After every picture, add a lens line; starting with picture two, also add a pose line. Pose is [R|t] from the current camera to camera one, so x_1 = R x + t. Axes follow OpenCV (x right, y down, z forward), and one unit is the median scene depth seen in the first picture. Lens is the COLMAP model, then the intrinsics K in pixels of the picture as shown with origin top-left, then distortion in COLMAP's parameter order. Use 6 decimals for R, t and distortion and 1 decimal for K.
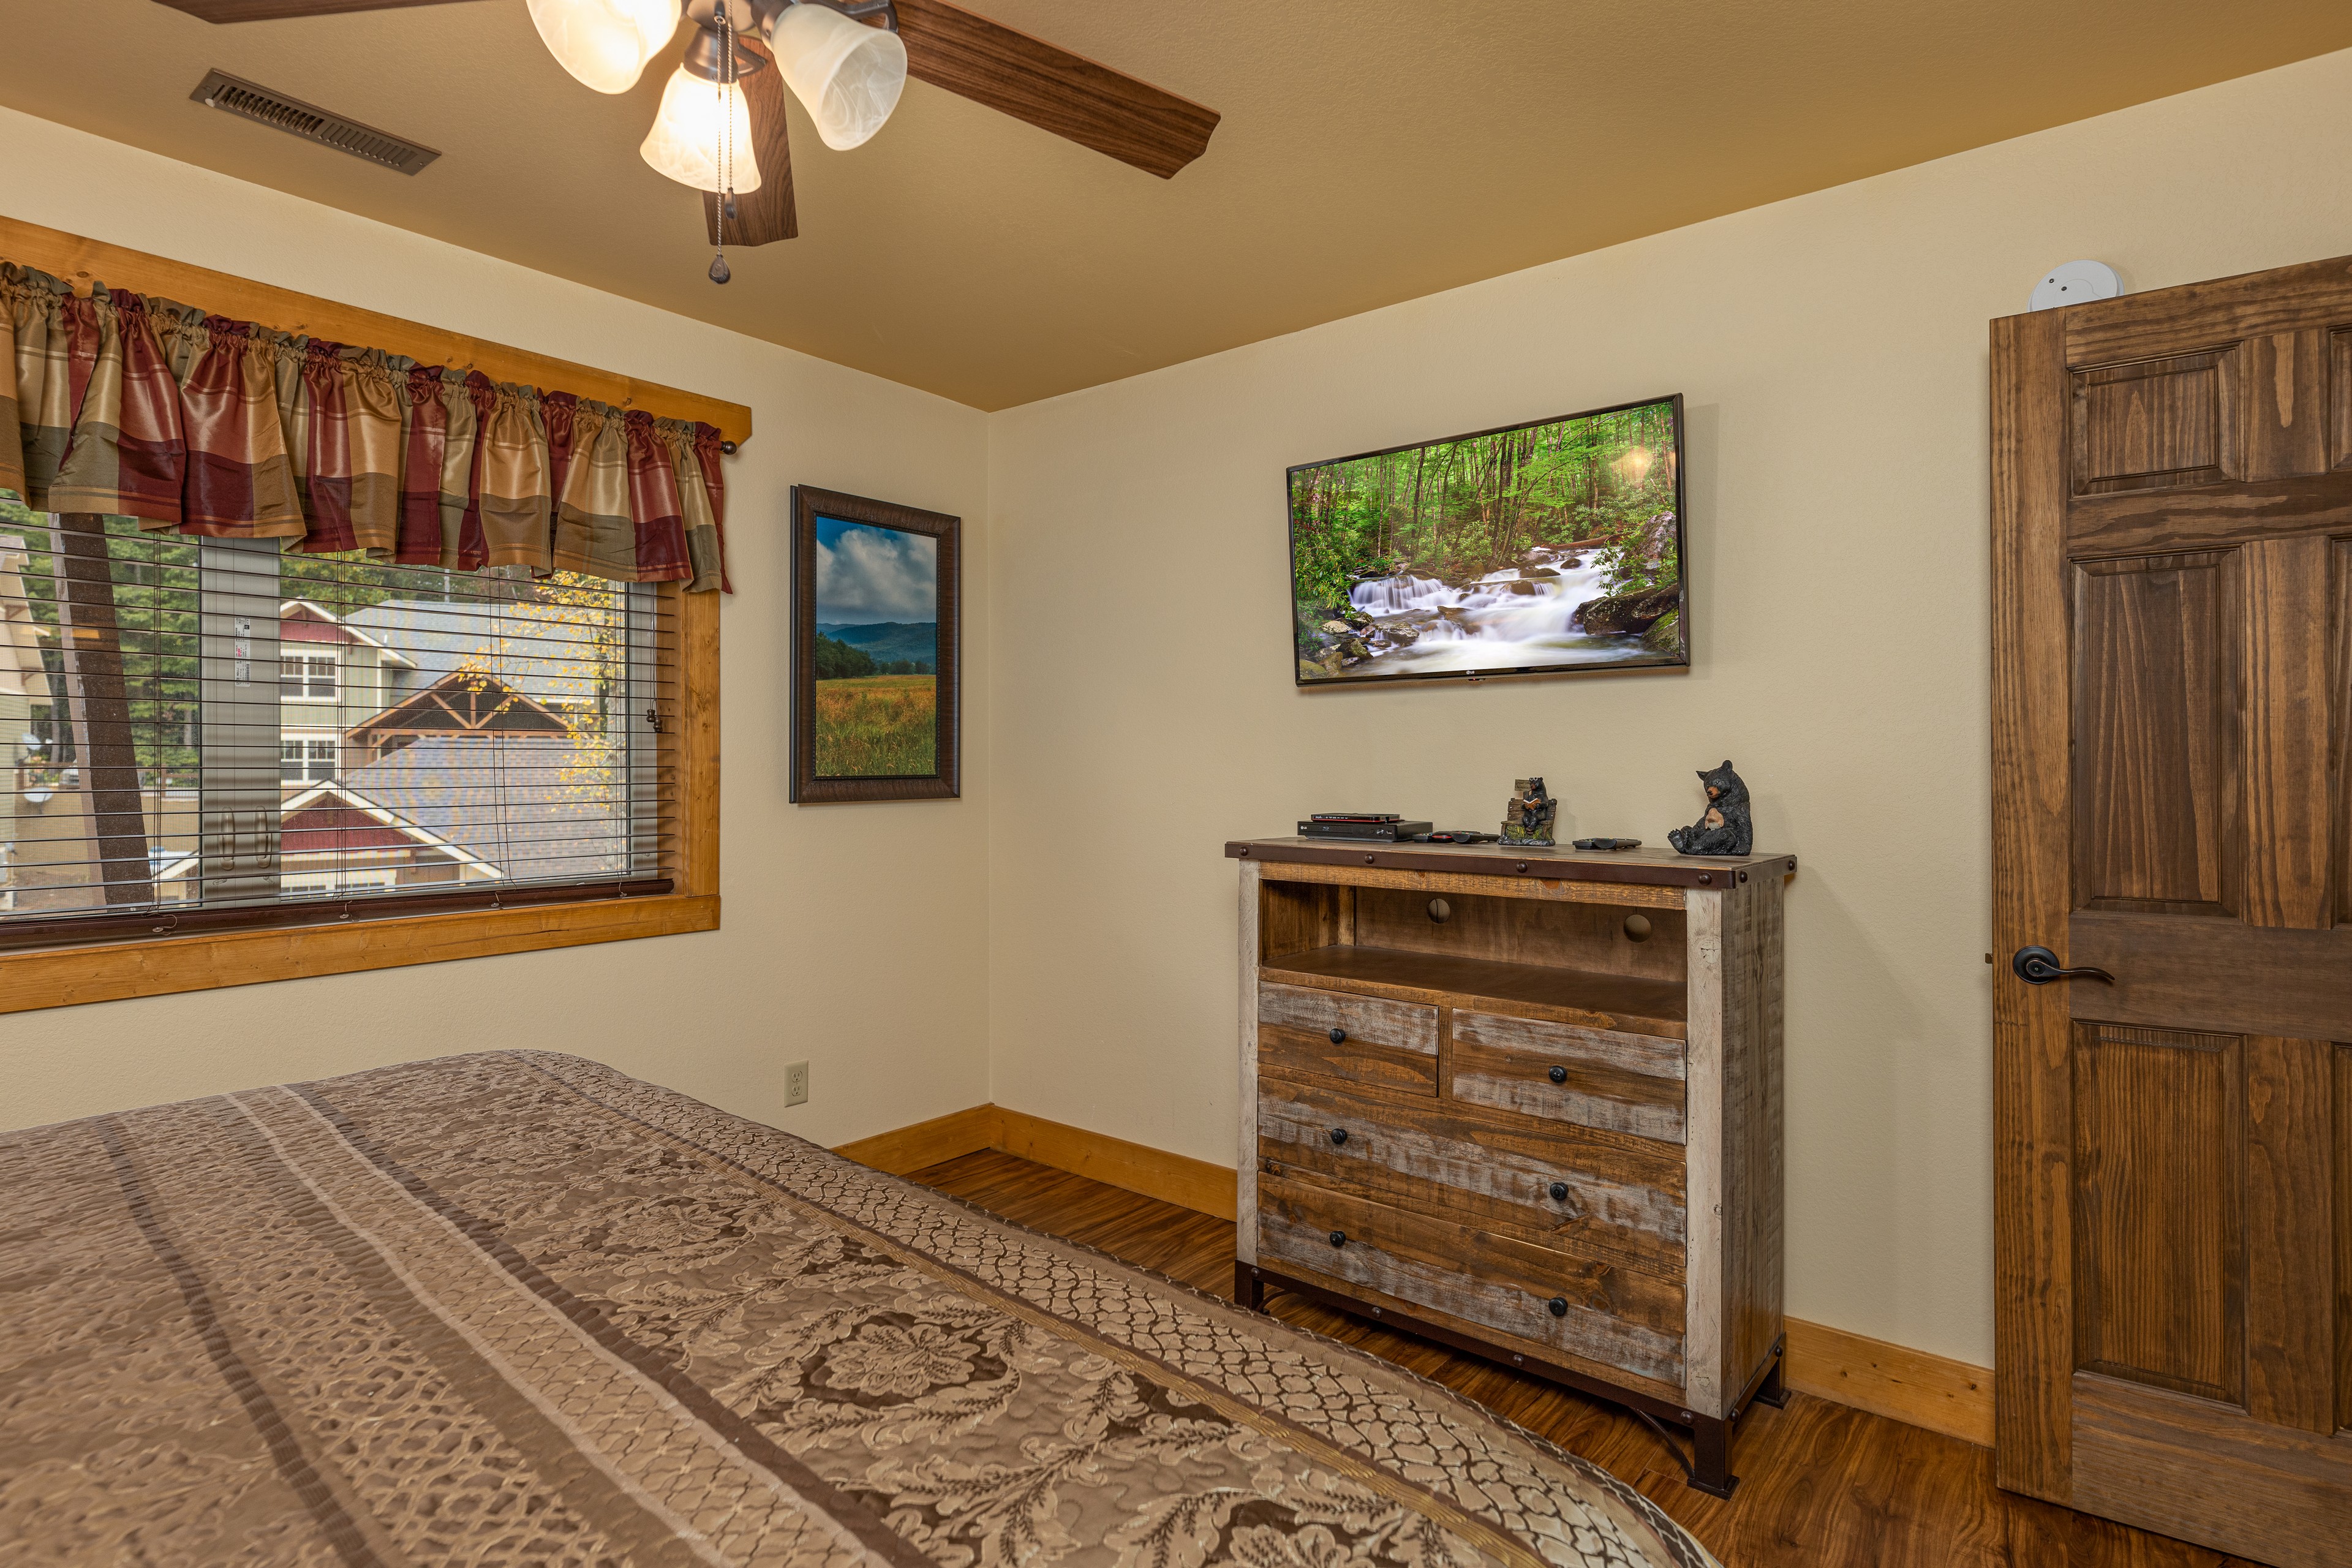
lens RADIAL K [[1190.4, 0, 1185.8], [0, 1190.4, 774.6], [0, 0, 1]] dist [-0.017233, -0.000367]
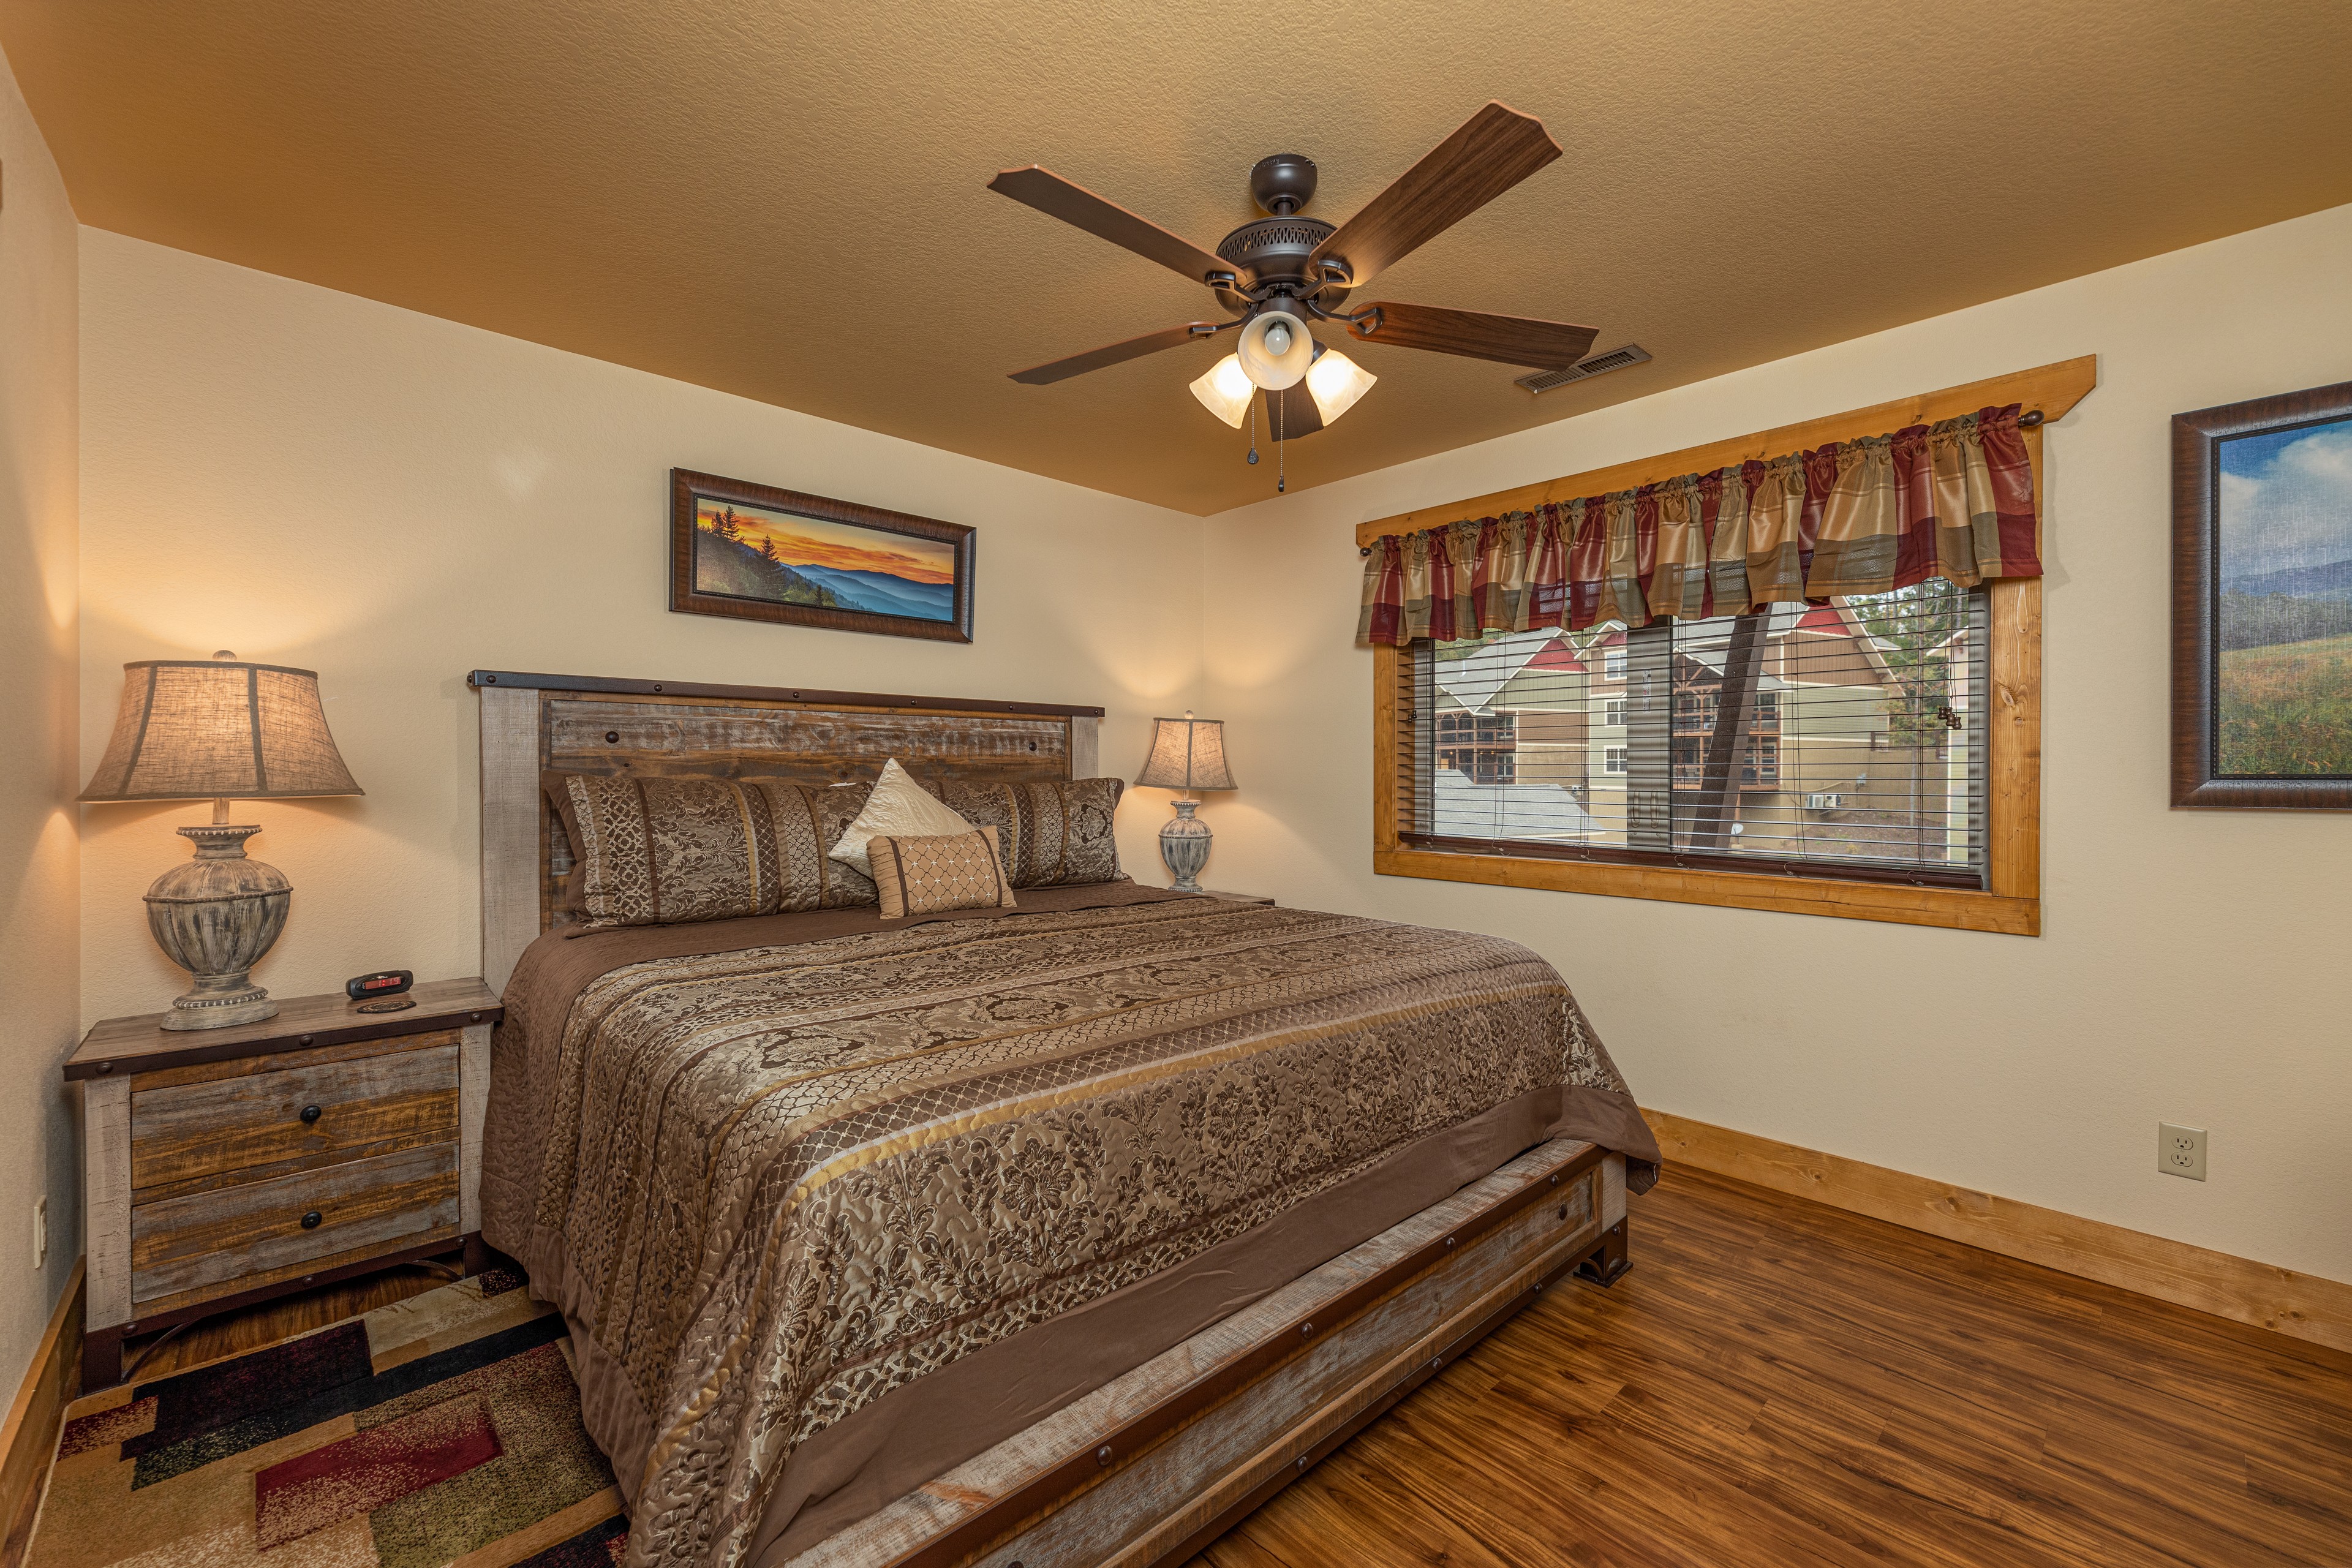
lens RADIAL K [[951.1, 0, 1168.6], [0, 951.1, 770.6], [0, 0, 1]] dist [-0.006822, 0.000097]
pose [[-0.160876, 0.003328, -0.986969, 0.504560], [-0.006444, 0.999969, 0.004423, 0.000821], [0.986954, 0.007072, -0.160850, 0.502969]]
